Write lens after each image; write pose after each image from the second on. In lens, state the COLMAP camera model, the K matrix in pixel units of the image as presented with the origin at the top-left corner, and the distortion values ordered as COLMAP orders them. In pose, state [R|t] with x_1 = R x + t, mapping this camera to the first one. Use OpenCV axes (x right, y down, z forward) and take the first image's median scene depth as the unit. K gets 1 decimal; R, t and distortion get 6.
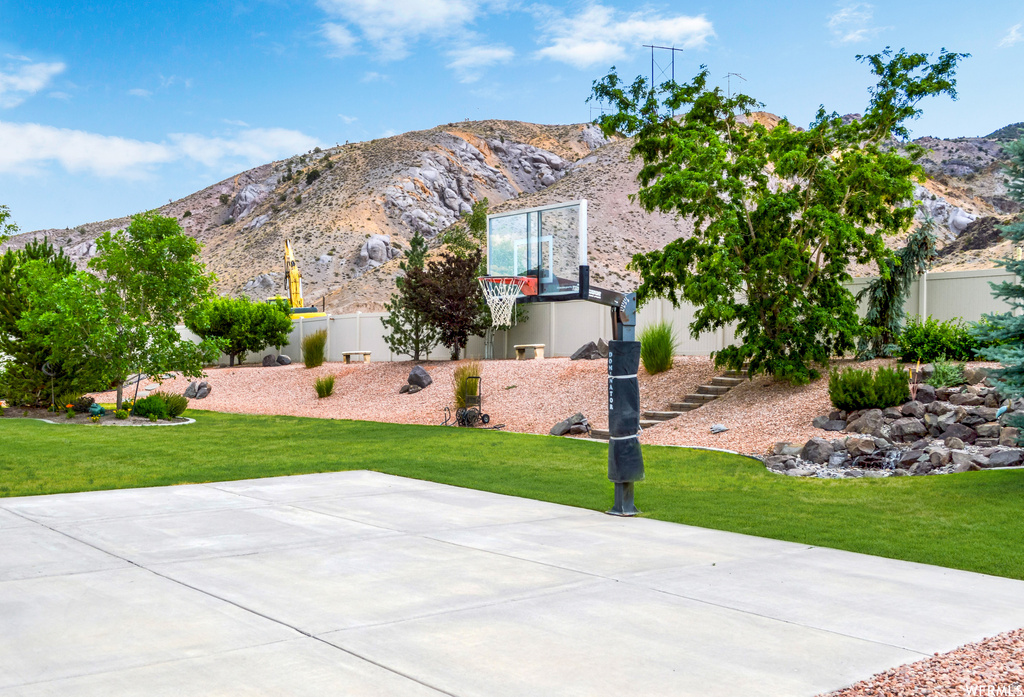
lens RADIAL K [[1113.1, 0, 512.5], [0, 1113.1, 350.0], [0, 0, 1]] dist [-0.008939, 0.000000]
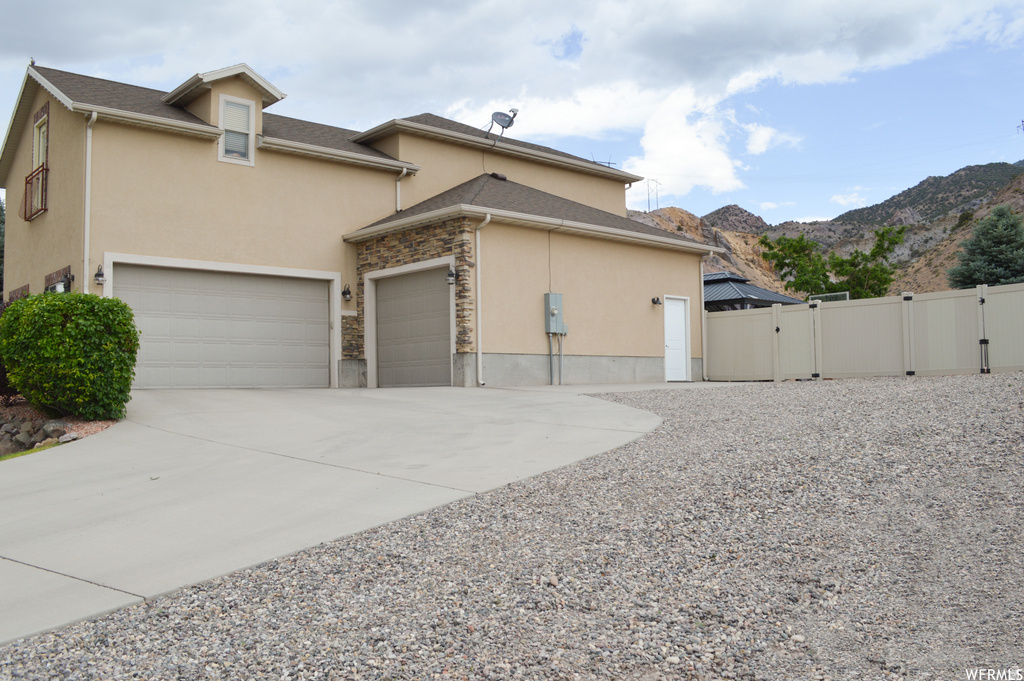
lens RADIAL K [[877.1, 0, 511.4], [0, 877.1, 339.5], [0, 0, 1]] dist [0.003780, 0.000994]
pose [[0.998588, -0.024295, 0.047231, -0.564988], [0.027107, 0.997839, -0.059847, 0.080293], [-0.045675, 0.061042, 0.997090, -0.884712]]
